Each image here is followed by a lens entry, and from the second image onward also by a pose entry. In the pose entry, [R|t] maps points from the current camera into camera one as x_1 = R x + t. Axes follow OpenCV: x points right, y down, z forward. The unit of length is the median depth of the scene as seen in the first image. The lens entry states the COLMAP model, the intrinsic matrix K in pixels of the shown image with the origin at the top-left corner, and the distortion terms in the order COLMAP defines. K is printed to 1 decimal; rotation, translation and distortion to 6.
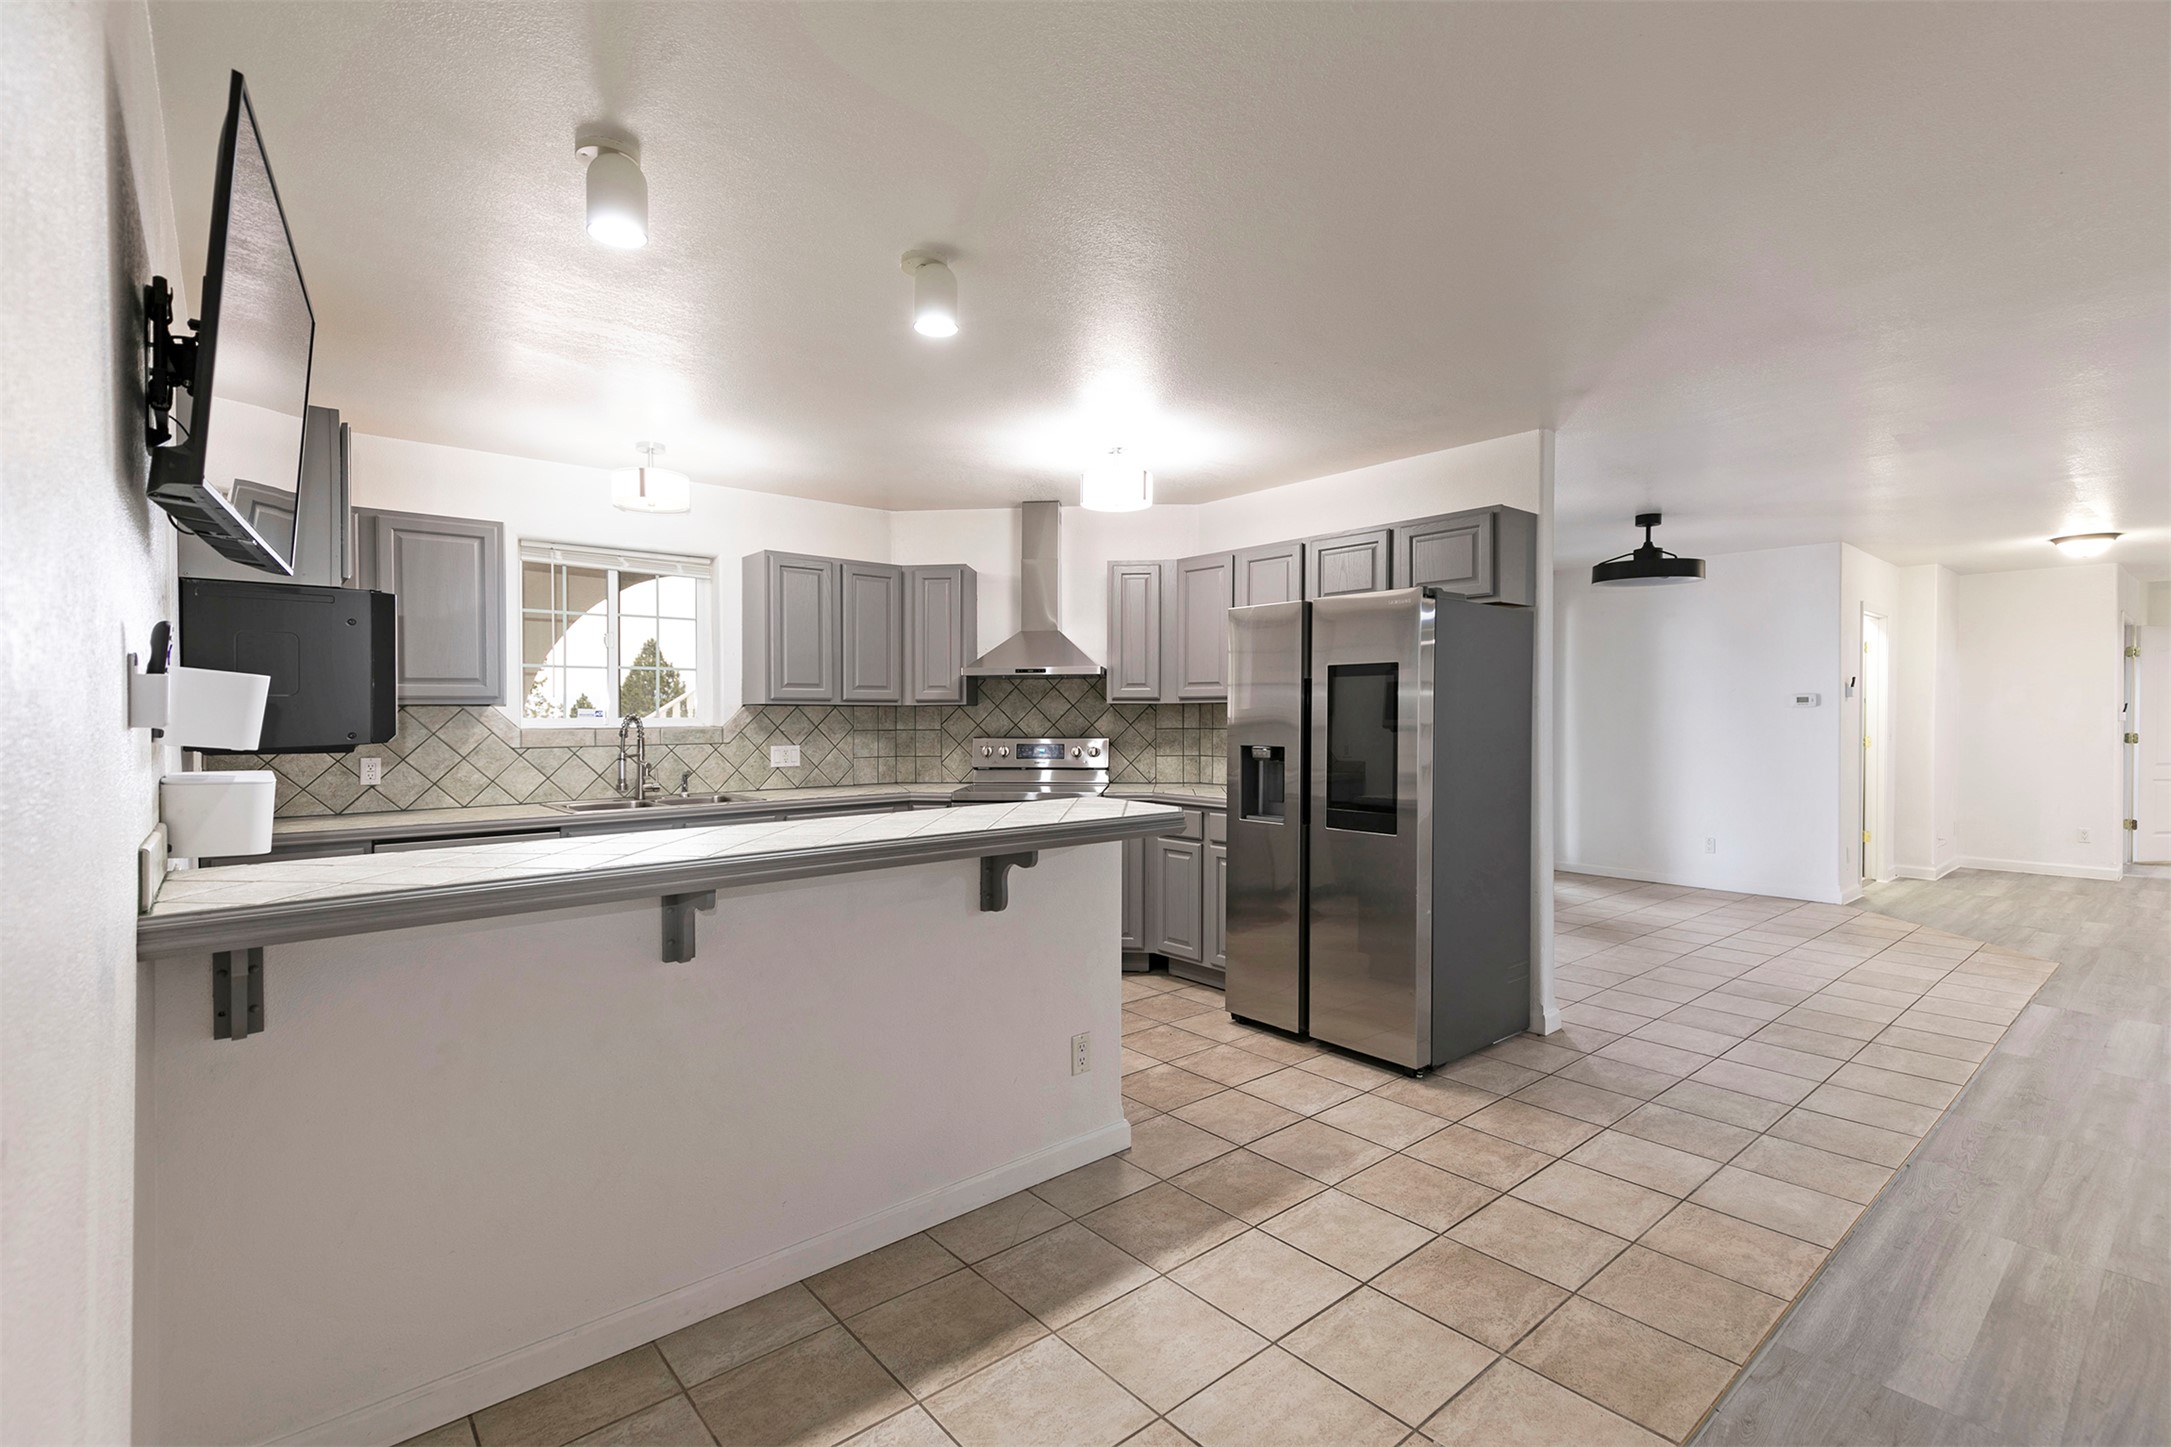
lens RADIAL K [[992.0, 0, 1101.5], [0, 992.0, 719.8], [0, 0, 1]] dist [0.007483, 0.001445]
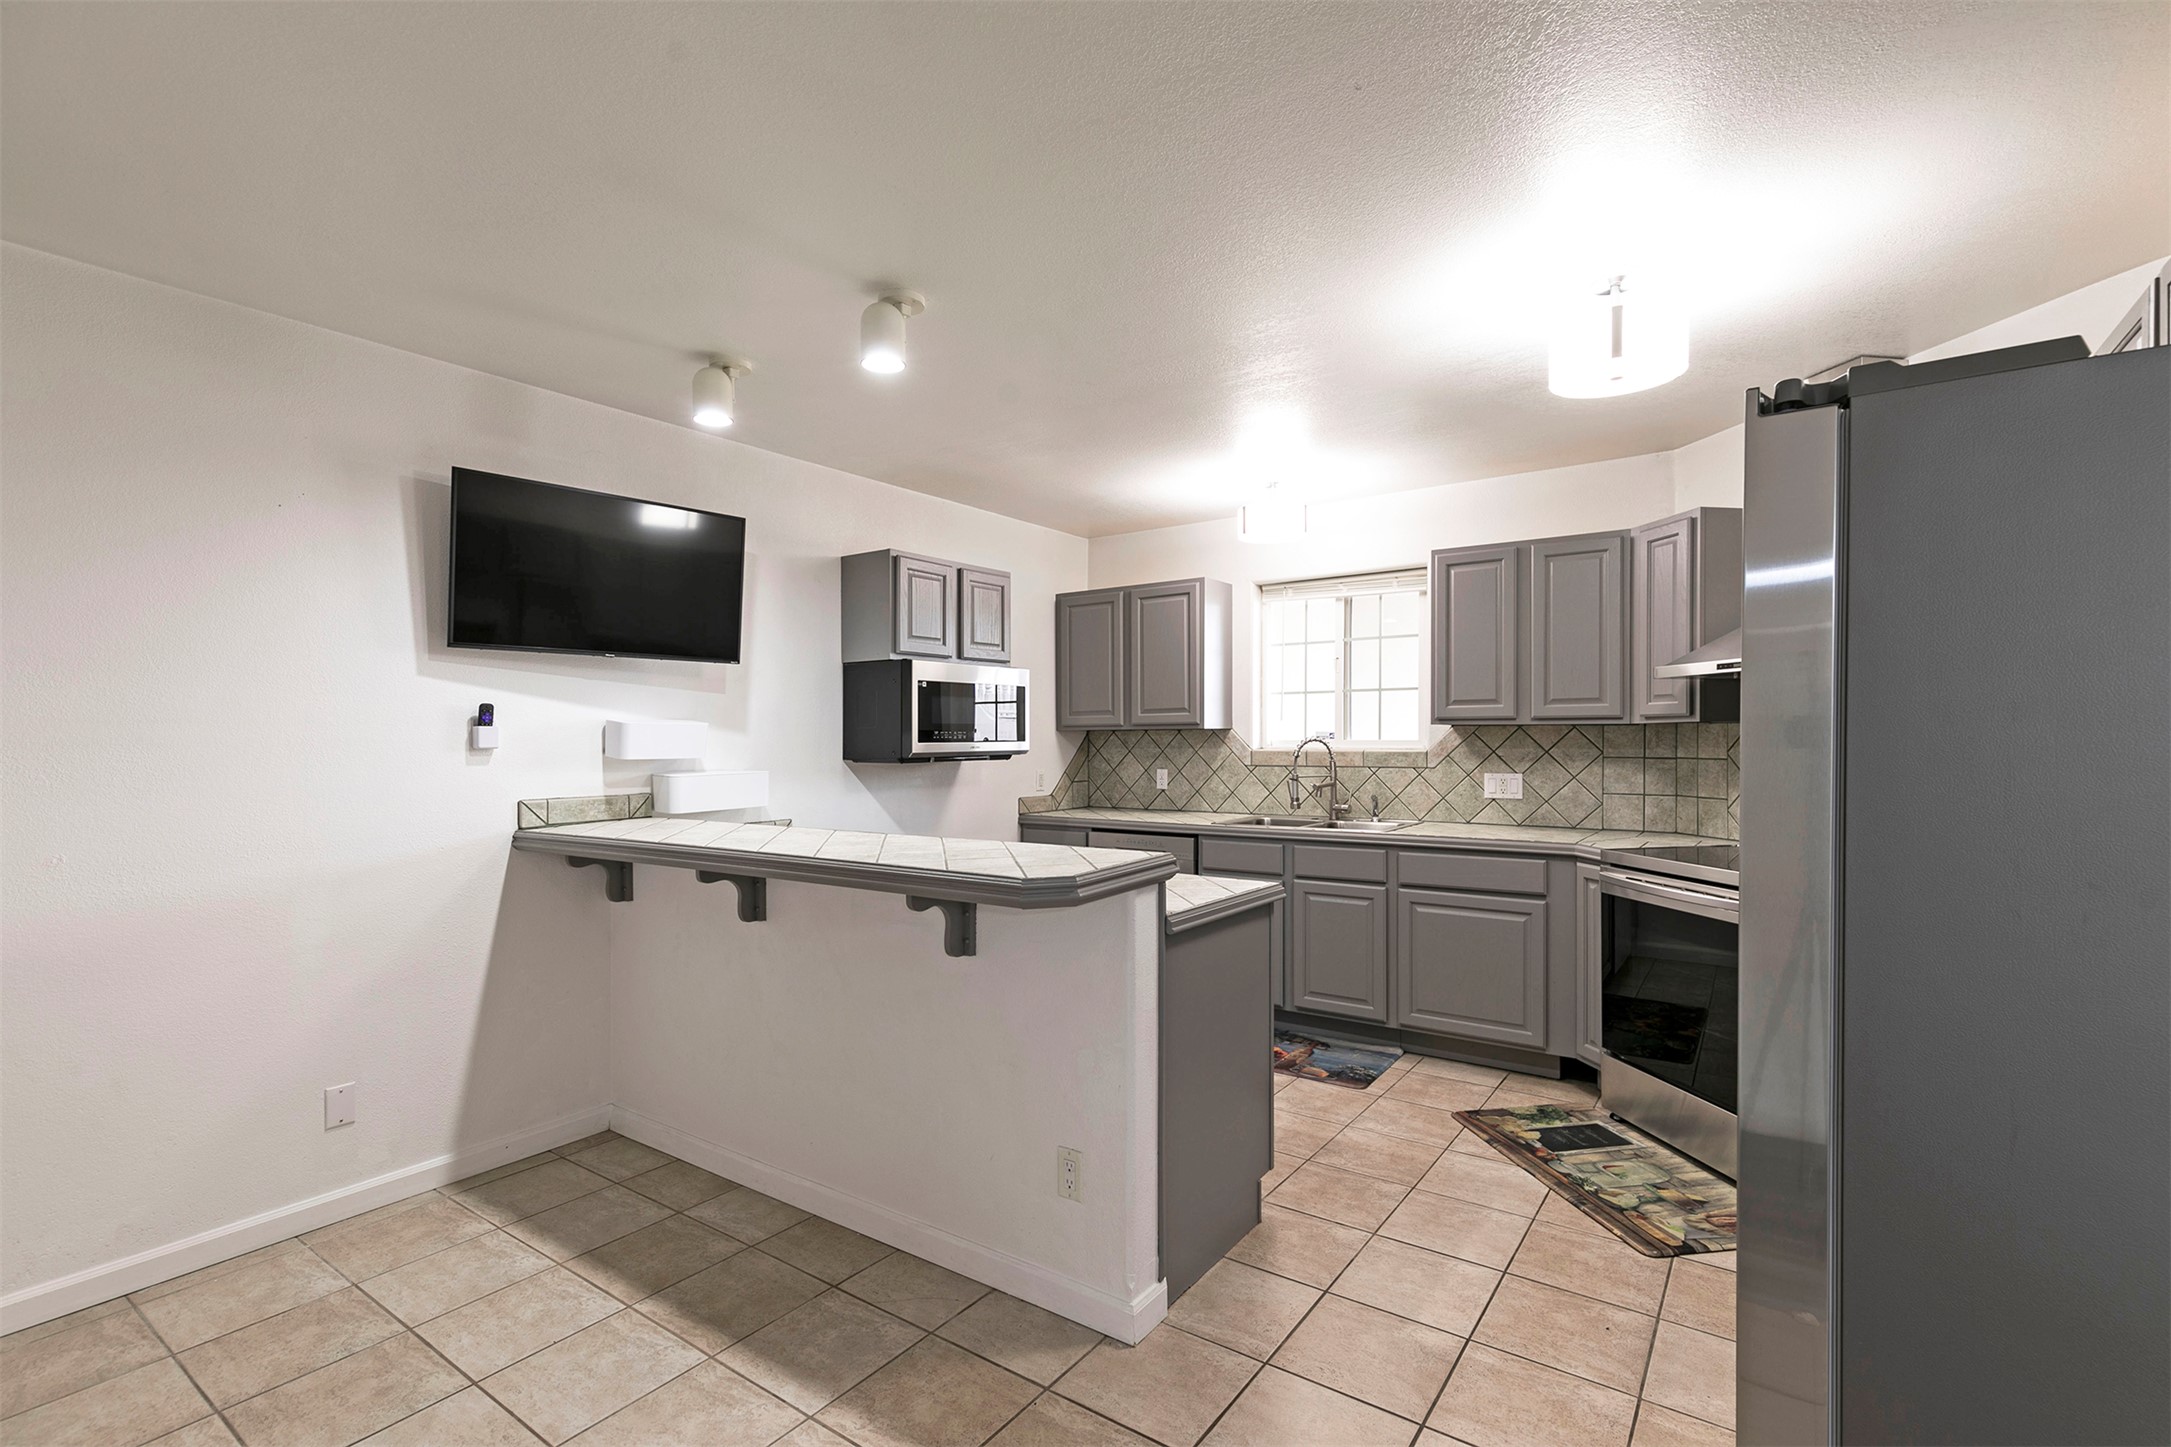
lens RADIAL K [[992.0, 0, 1095.5], [0, 992.0, 734.7], [0, 0, 1]] dist [0.007483, 0.001445]
pose [[0.231864, 0.002401, -0.972745, 0.512257], [-0.000925, 0.999997, 0.002248, -0.010357], [0.972748, 0.000378, 0.231865, 0.571098]]
